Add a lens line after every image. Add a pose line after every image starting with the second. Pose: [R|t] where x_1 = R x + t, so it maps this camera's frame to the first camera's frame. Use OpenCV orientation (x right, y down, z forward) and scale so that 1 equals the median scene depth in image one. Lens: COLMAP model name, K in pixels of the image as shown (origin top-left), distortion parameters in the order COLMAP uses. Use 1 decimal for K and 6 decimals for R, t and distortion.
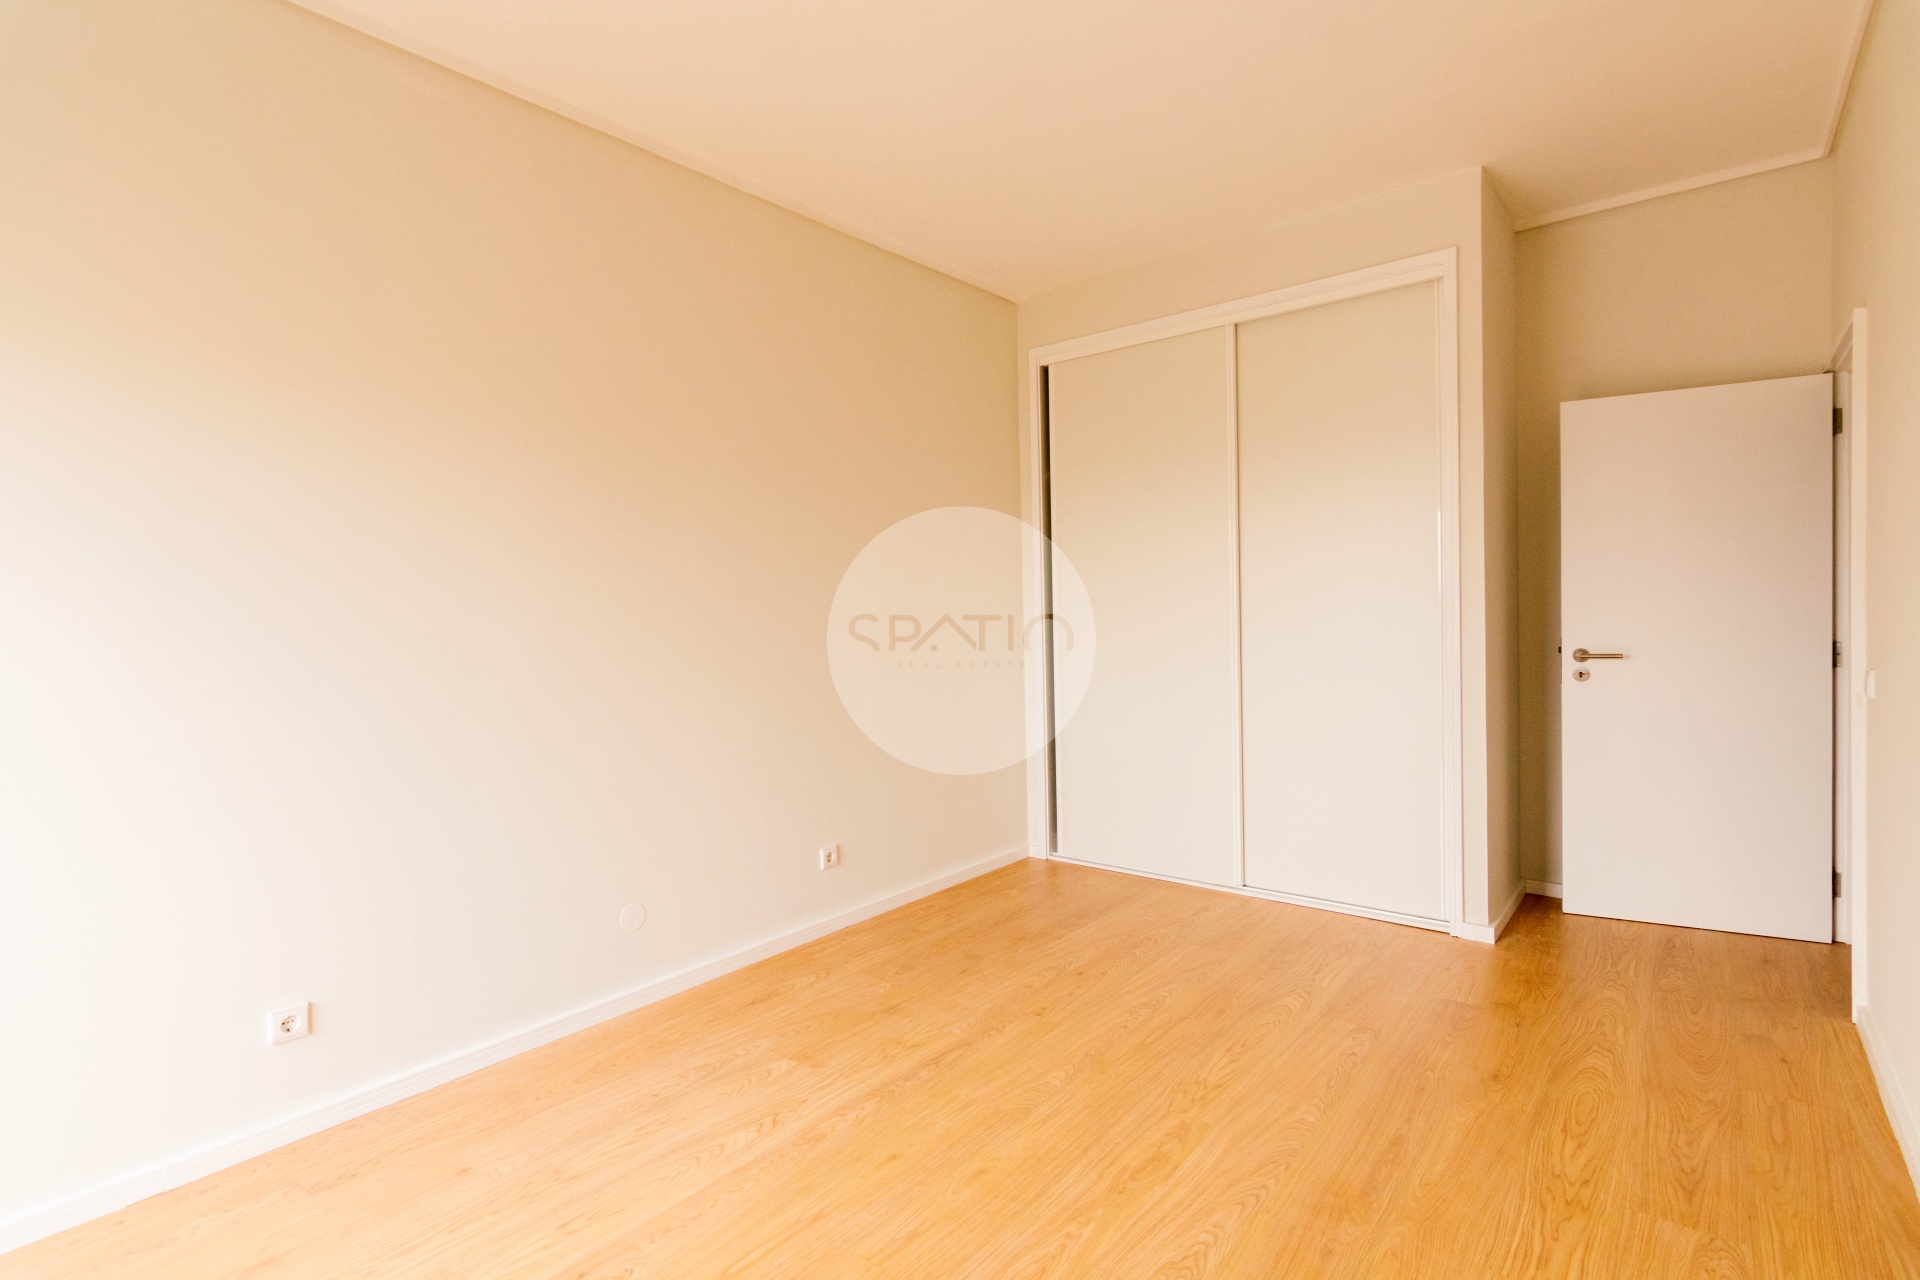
lens RADIAL K [[947.3, 0, 924.2], [0, 947.3, 638.7], [0, 0, 1]] dist [-0.000597, 0.000686]
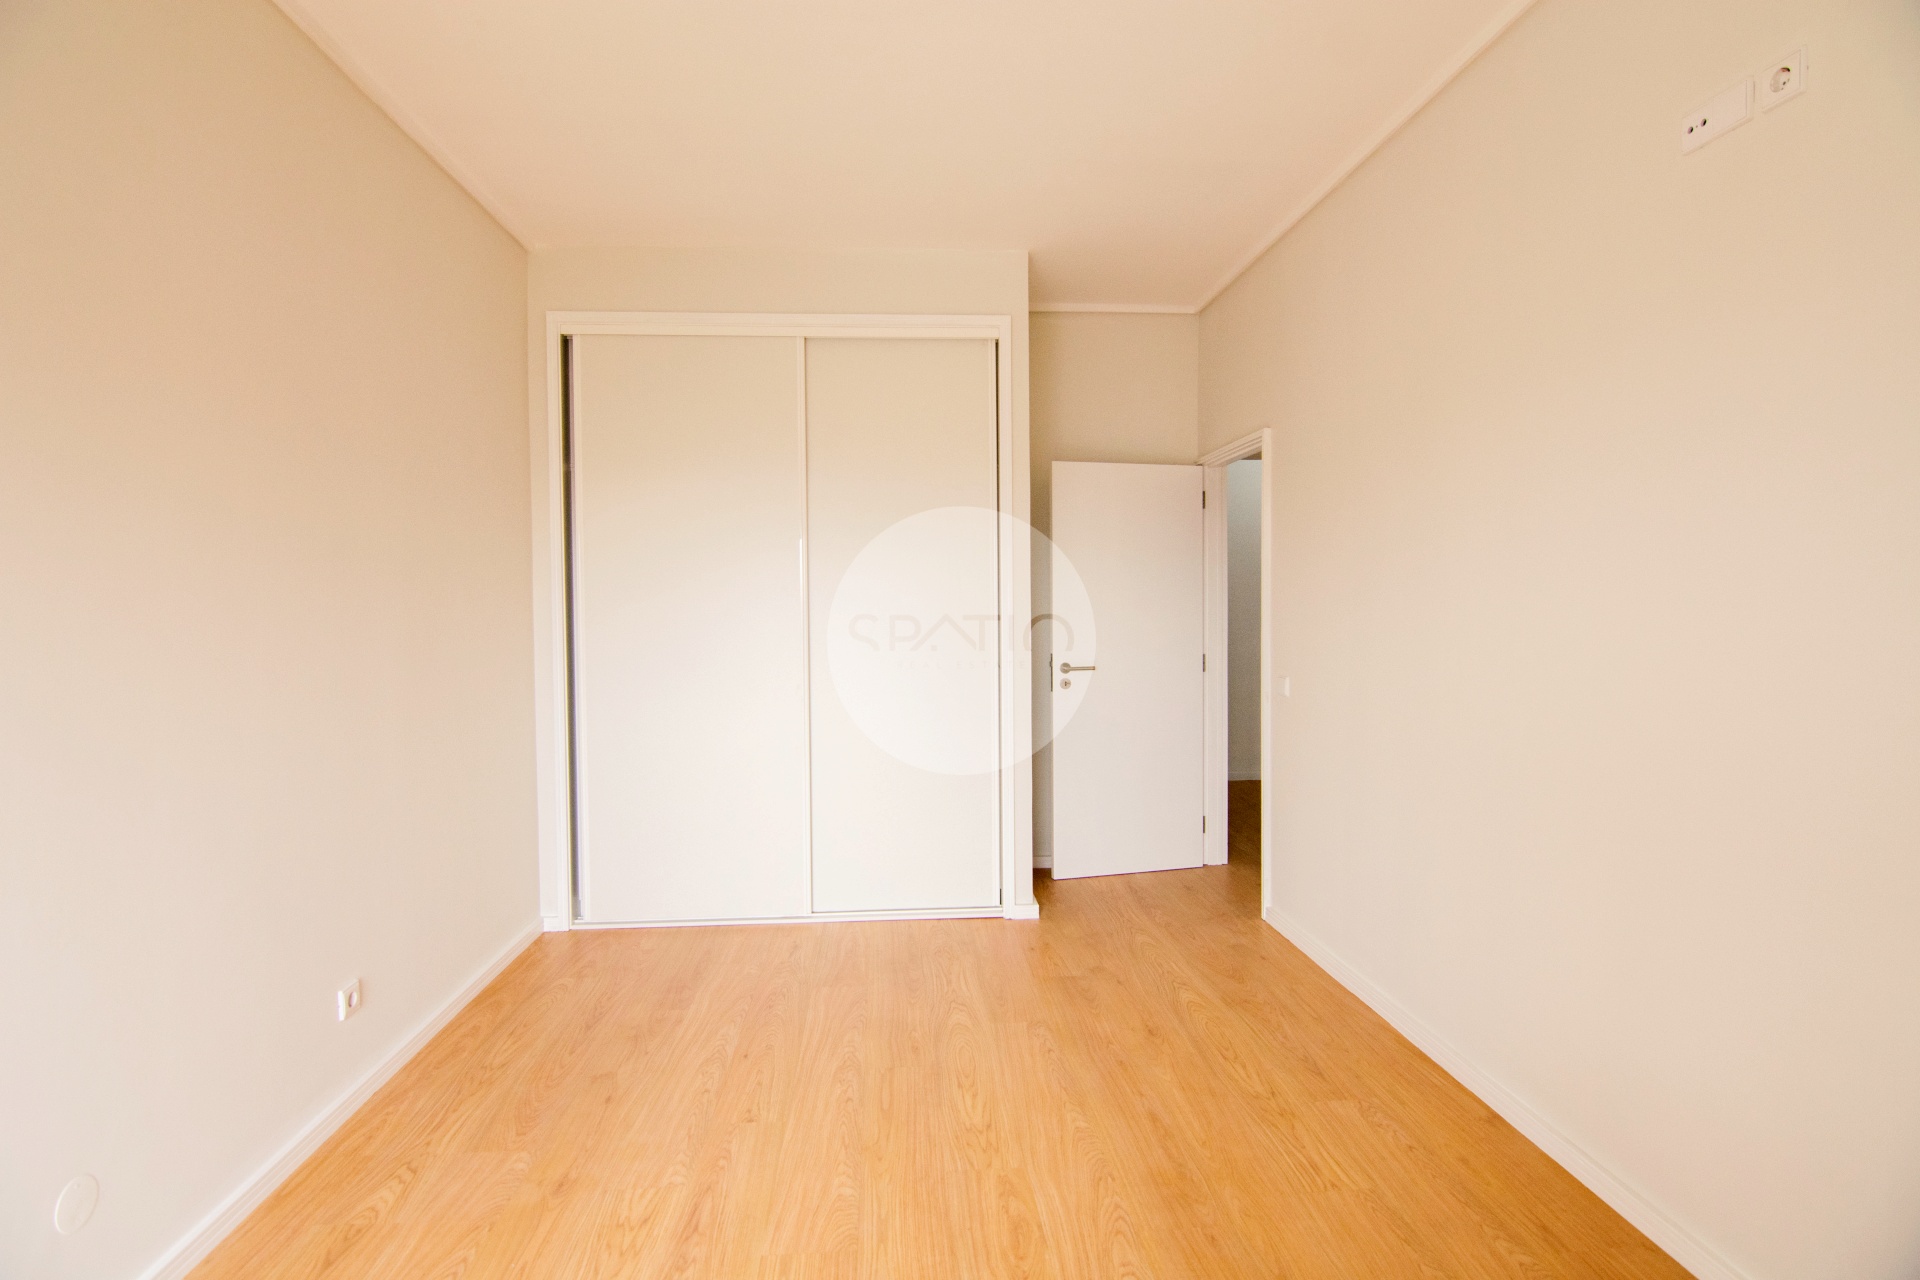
lens RADIAL K [[953.3, 0, 959.2], [0, 953.3, 630.3], [0, 0, 1]] dist [-0.002477, -0.015867]
pose [[0.708457, -0.002987, 0.705748, -0.290886], [0.012616, 0.999885, -0.008433, -0.023721], [-0.705641, 0.014878, 0.708413, 0.226978]]
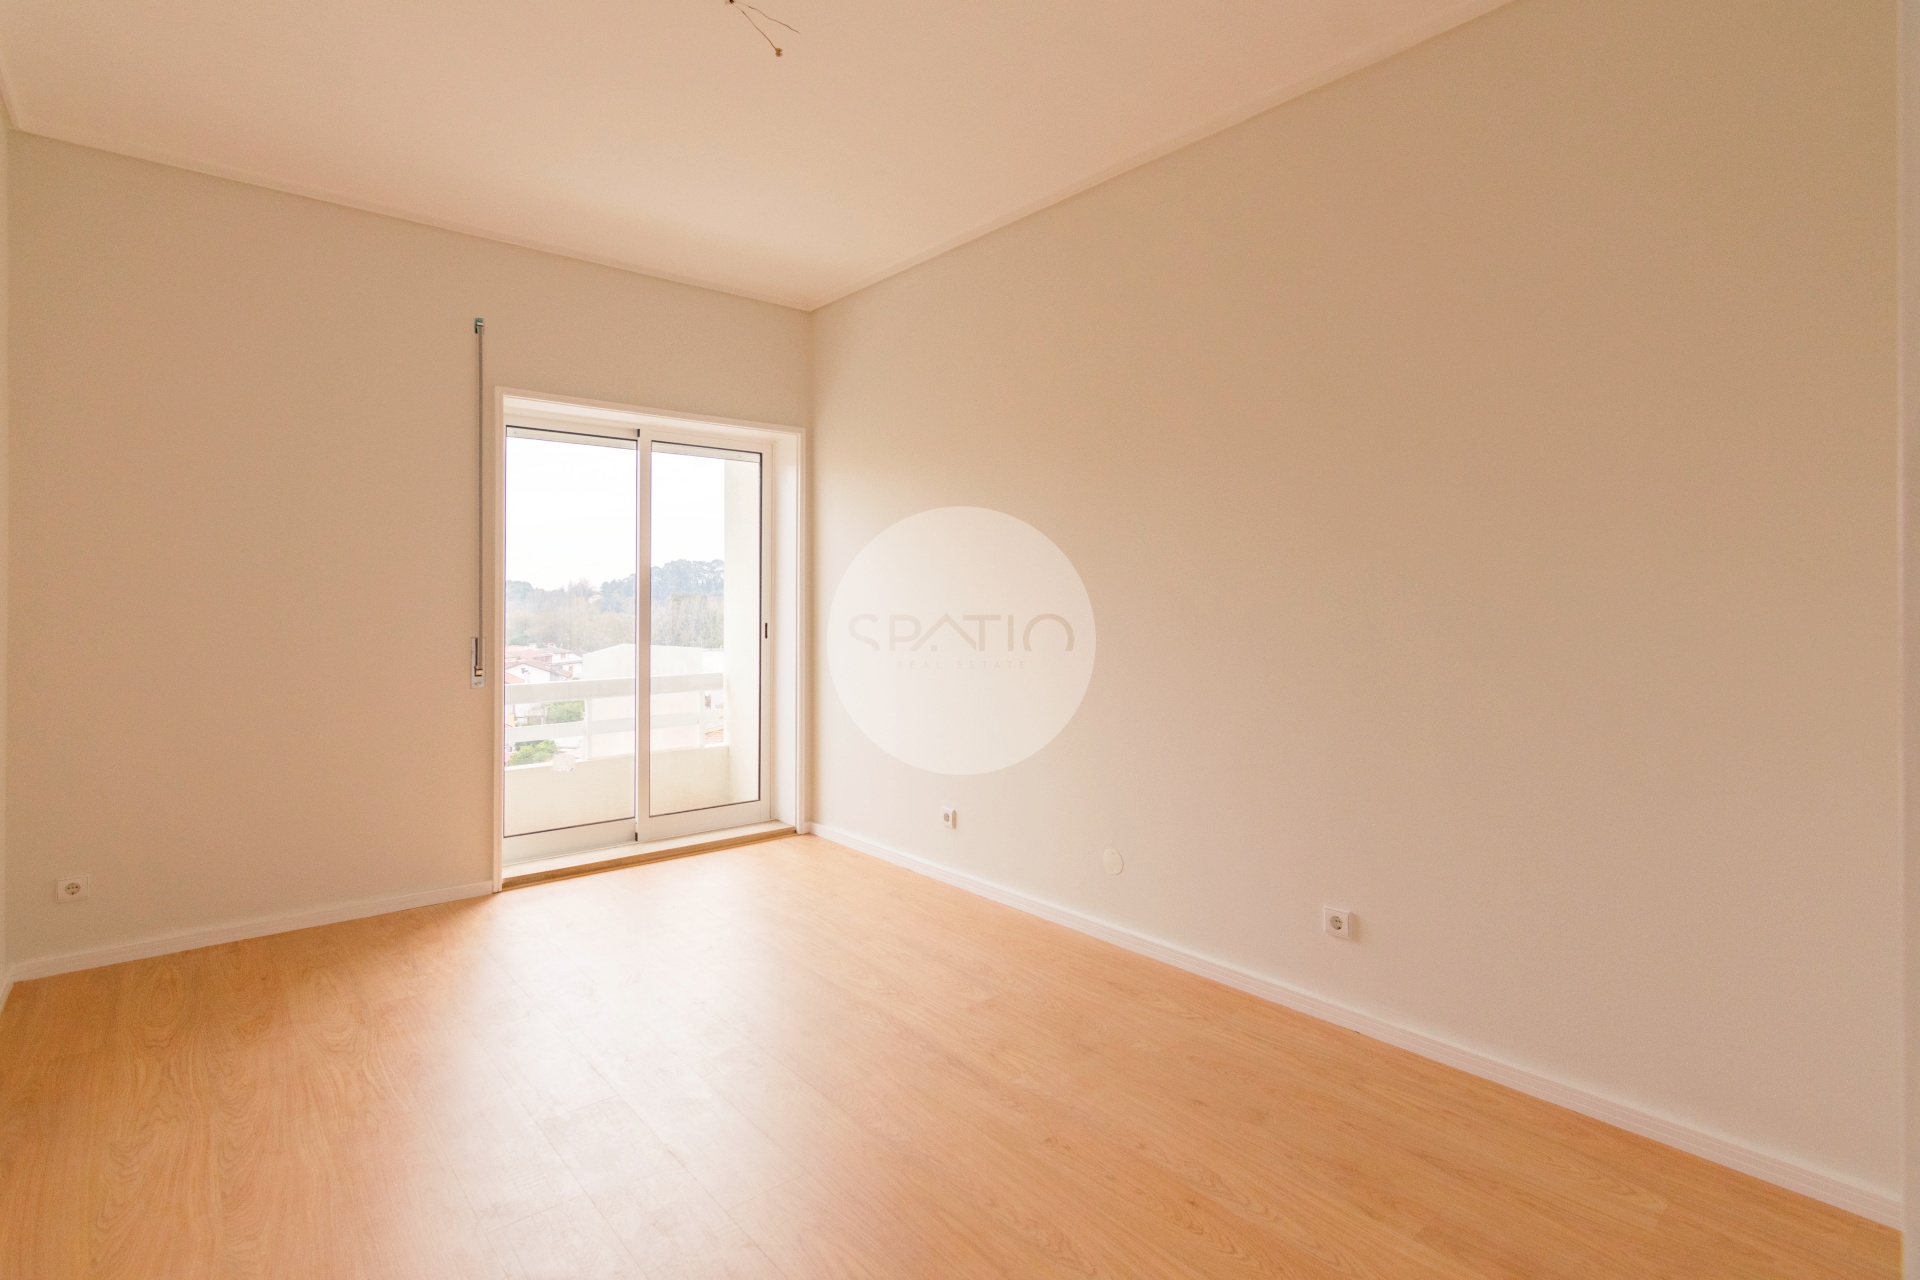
lens RADIAL K [[939.0, 0, 949.1], [0, 939.0, 622.8], [0, 0, 1]] dist [-0.001586, 0.000055]
pose [[-0.166218, 0.059309, -0.984304, 0.715963], [-0.025542, 0.997596, 0.064423, -0.048220], [0.985758, 0.035850, -0.164304, 0.876893]]
